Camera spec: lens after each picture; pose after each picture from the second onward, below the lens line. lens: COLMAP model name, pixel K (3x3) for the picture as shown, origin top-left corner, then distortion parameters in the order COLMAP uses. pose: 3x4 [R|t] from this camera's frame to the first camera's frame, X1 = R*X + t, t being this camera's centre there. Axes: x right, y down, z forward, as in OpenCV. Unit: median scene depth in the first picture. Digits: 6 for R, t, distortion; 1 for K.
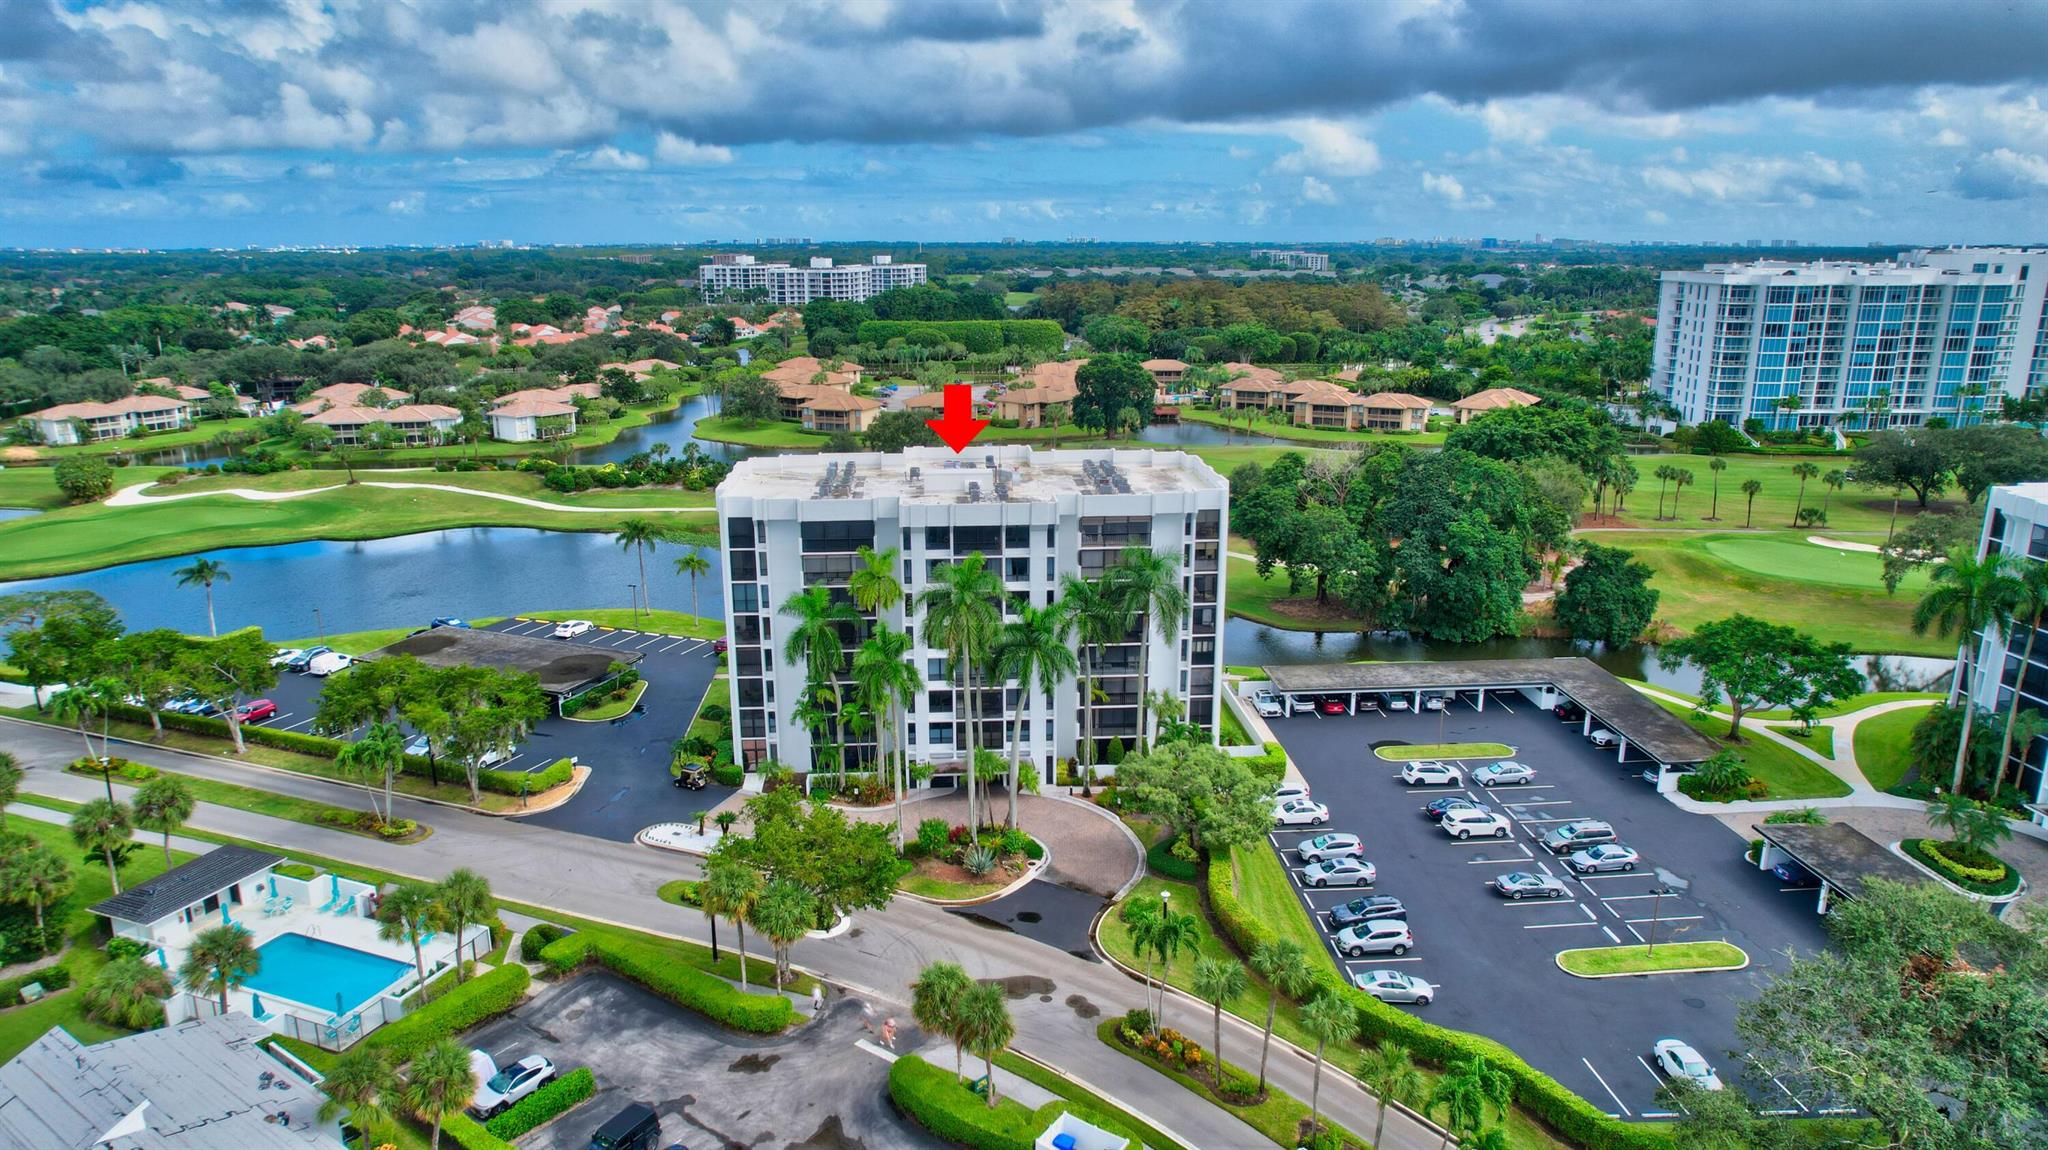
lens RADIAL K [[1336.7, 0, 1029.8], [0, 1336.7, 588.7], [0, 0, 1]] dist [-0.073914, 0.072854]
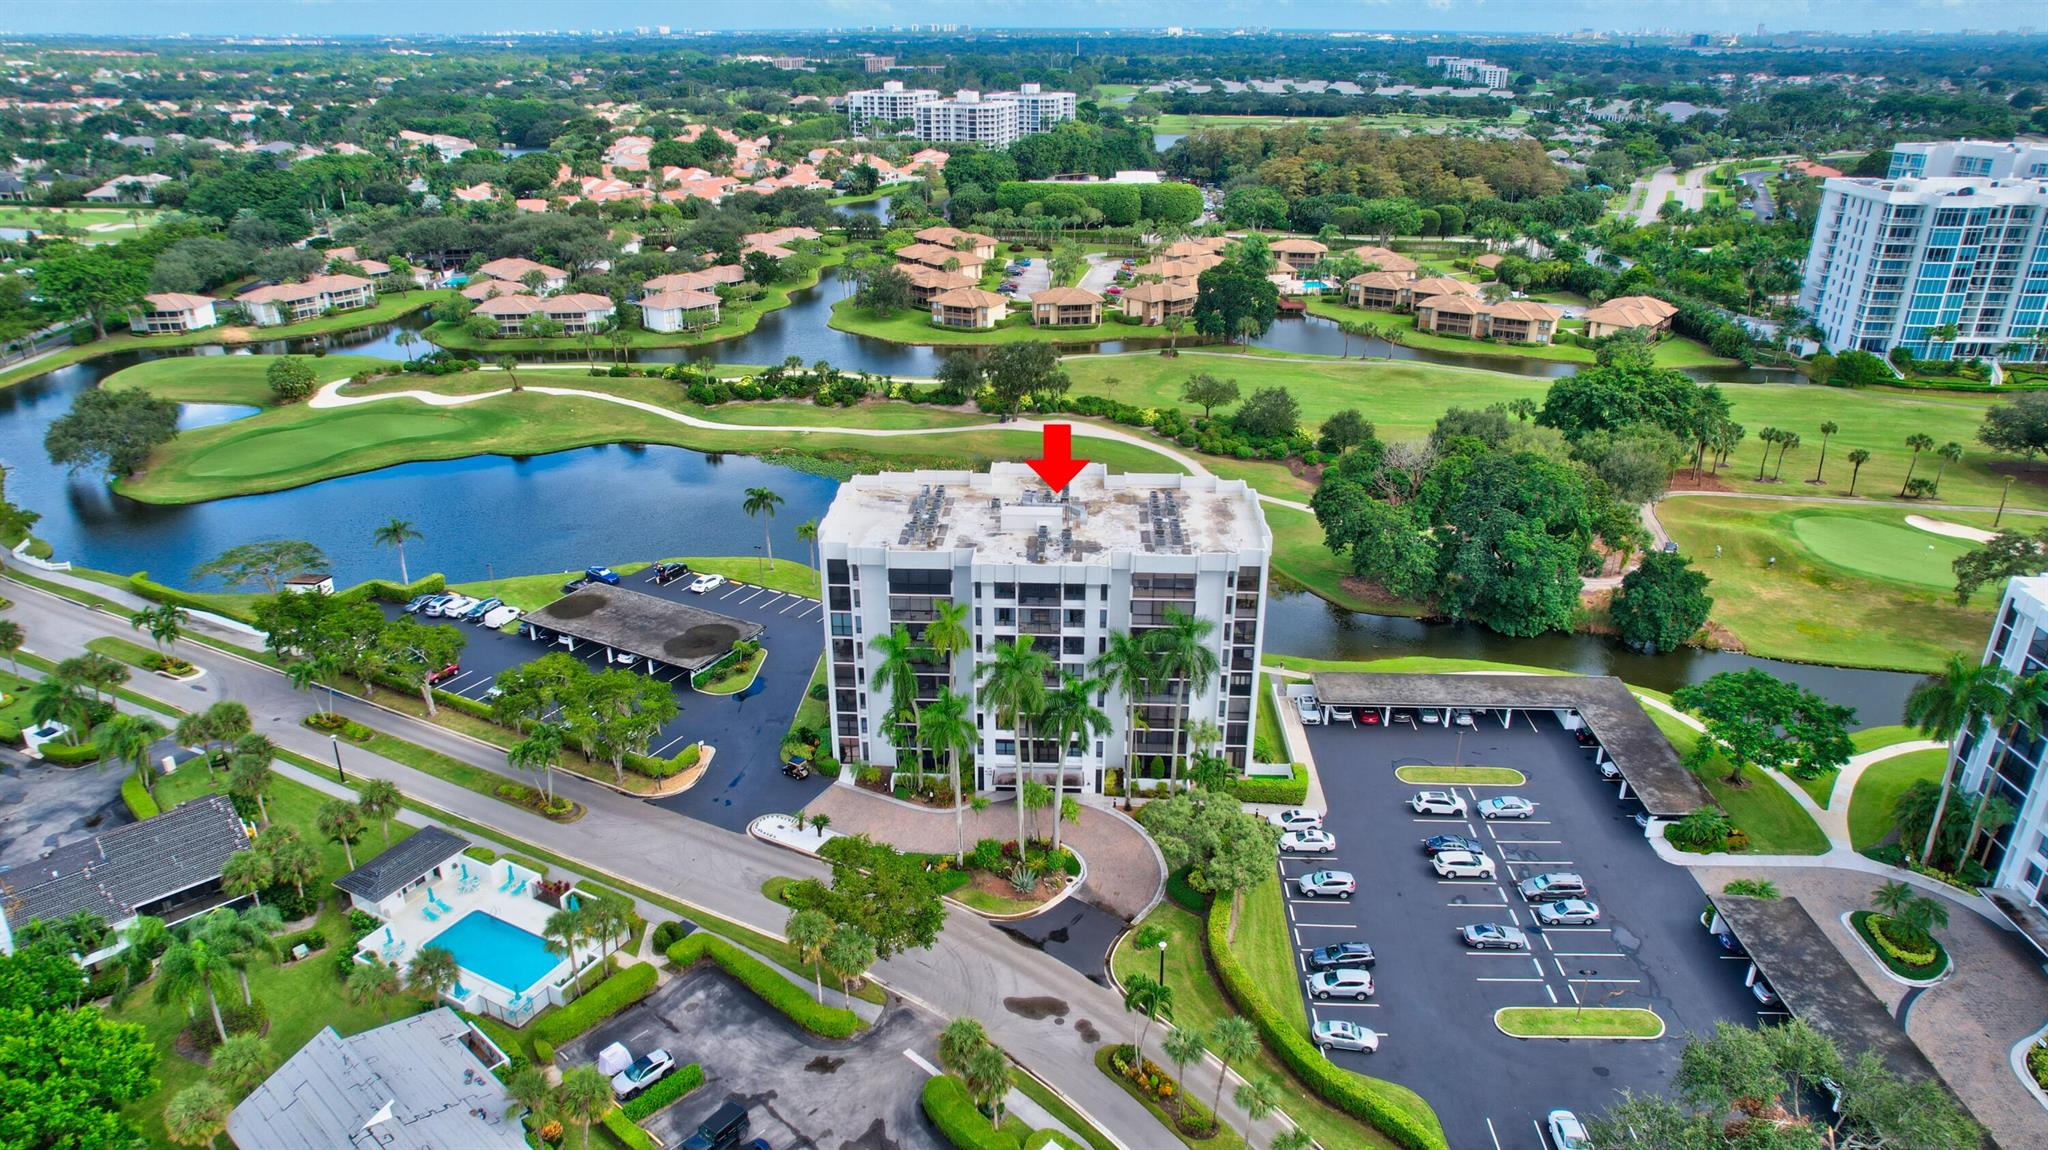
lens RADIAL K [[1336.7, 0, 1022.0], [0, 1336.7, 596.8], [0, 0, 1]] dist [-0.073914, 0.072854]
pose [[0.992599, 0.051380, -0.110036, 0.067192], [-0.034011, 0.987442, 0.154277, -0.196086], [0.116581, -0.149393, 0.981881, -0.118555]]
